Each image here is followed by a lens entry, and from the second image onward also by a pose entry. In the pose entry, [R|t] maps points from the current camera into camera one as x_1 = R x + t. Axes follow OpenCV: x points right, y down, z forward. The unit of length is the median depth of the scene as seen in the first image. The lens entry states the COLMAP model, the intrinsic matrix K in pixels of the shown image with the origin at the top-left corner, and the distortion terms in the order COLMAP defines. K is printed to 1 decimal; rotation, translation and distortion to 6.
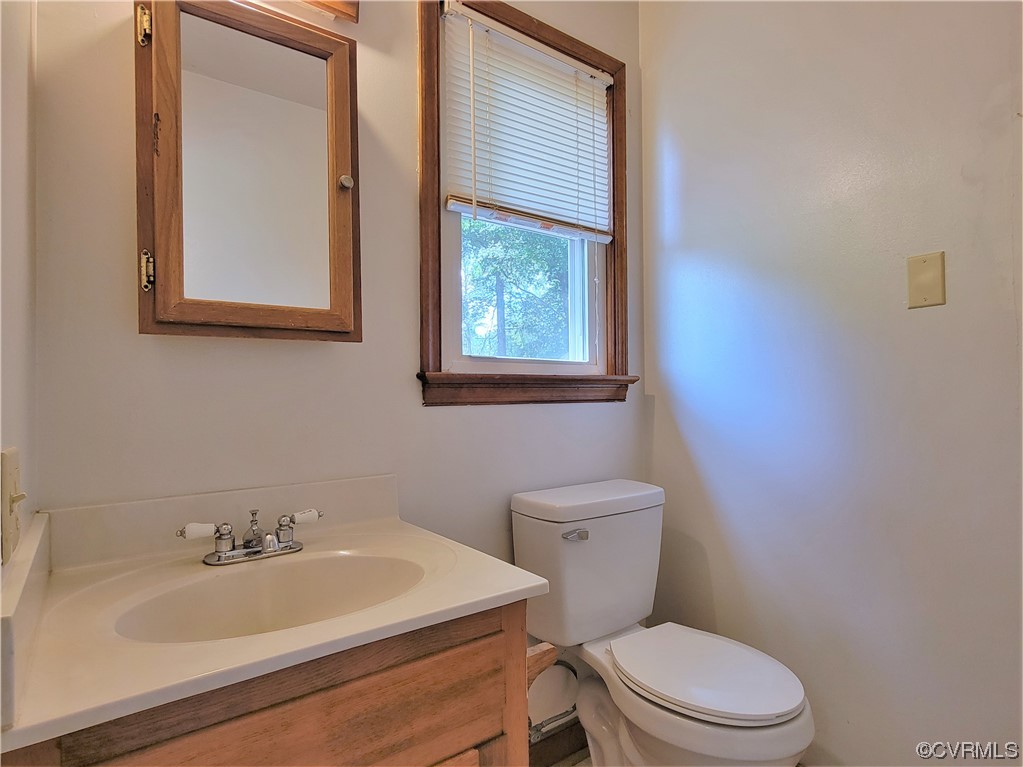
lens RADIAL K [[570.3, 0, 511.5], [0, 570.3, 383.5], [0, 0, 1]] dist [0.000248, -0.001080]
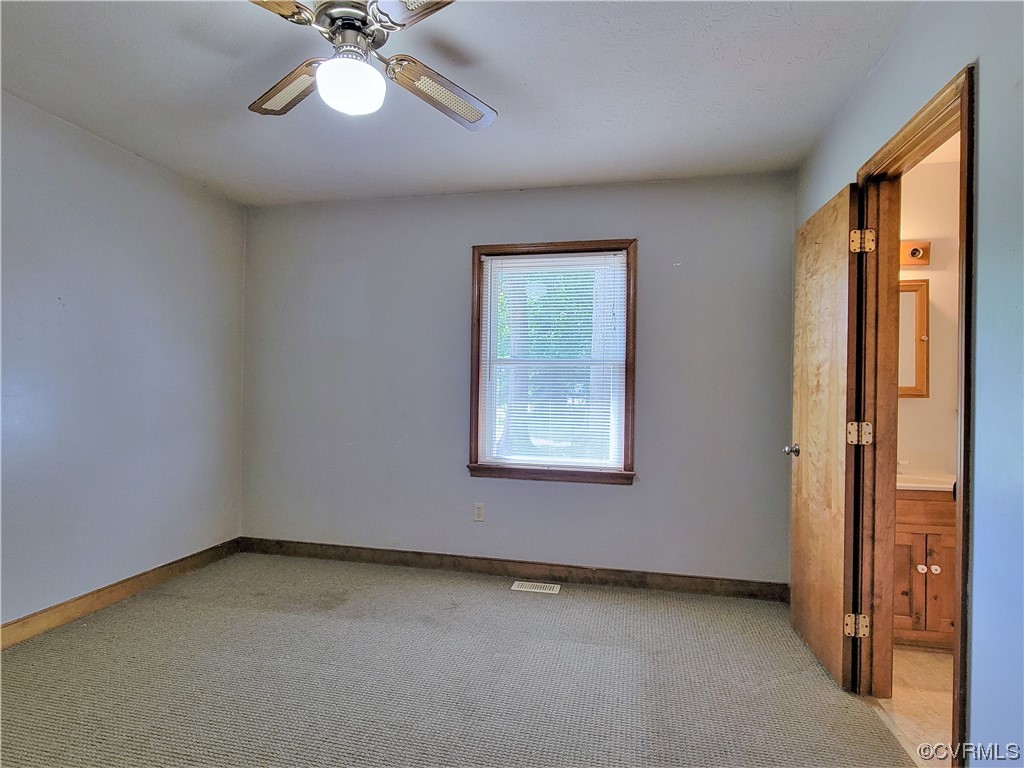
lens RADIAL K [[549.0, 0, 512.0], [0, 549.0, 384.0], [0, 0, 1]] dist [0.001839, -0.000401]
pose [[0.660869, 0.014565, -0.750360, 0.394076], [-0.013026, 0.999884, 0.007935, -0.151338], [0.750388, 0.004530, 0.660982, -2.303283]]
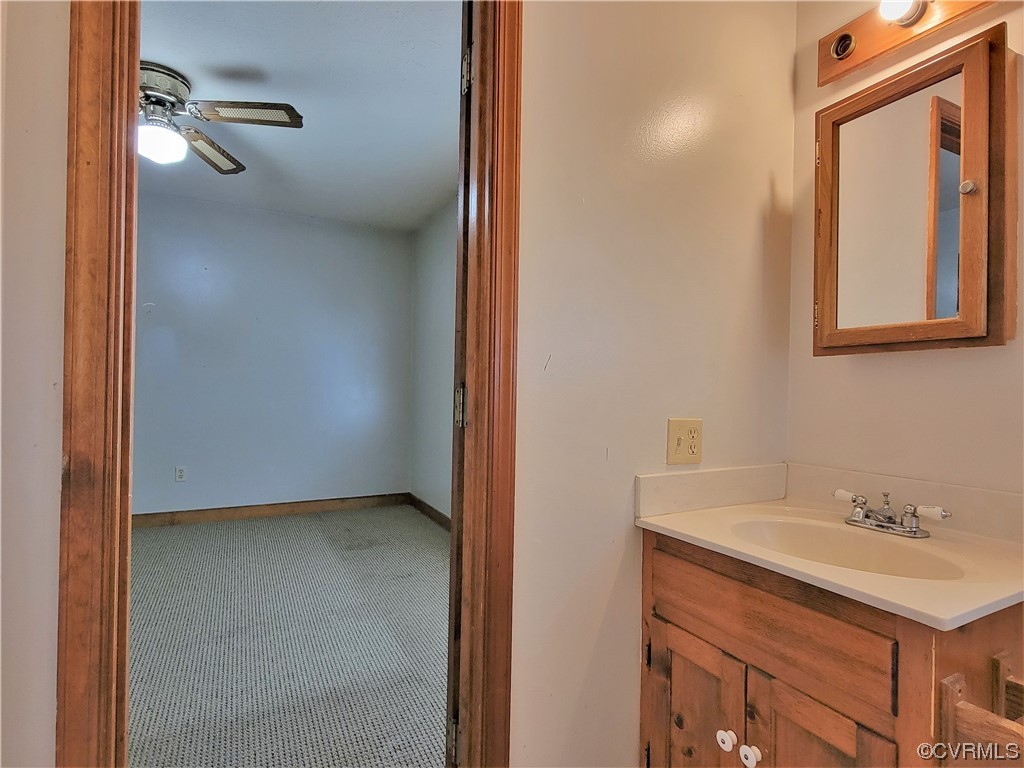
lens RADIAL K [[534.7, 0, 513.1], [0, 534.7, 390.6], [0, 0, 1]] dist [0.002572, -0.002458]
pose [[-0.168446, 0.011284, -0.985646, 0.834525], [0.000975, 0.999936, 0.011281, -0.011936], [0.985710, 0.000939, -0.168446, 0.410843]]
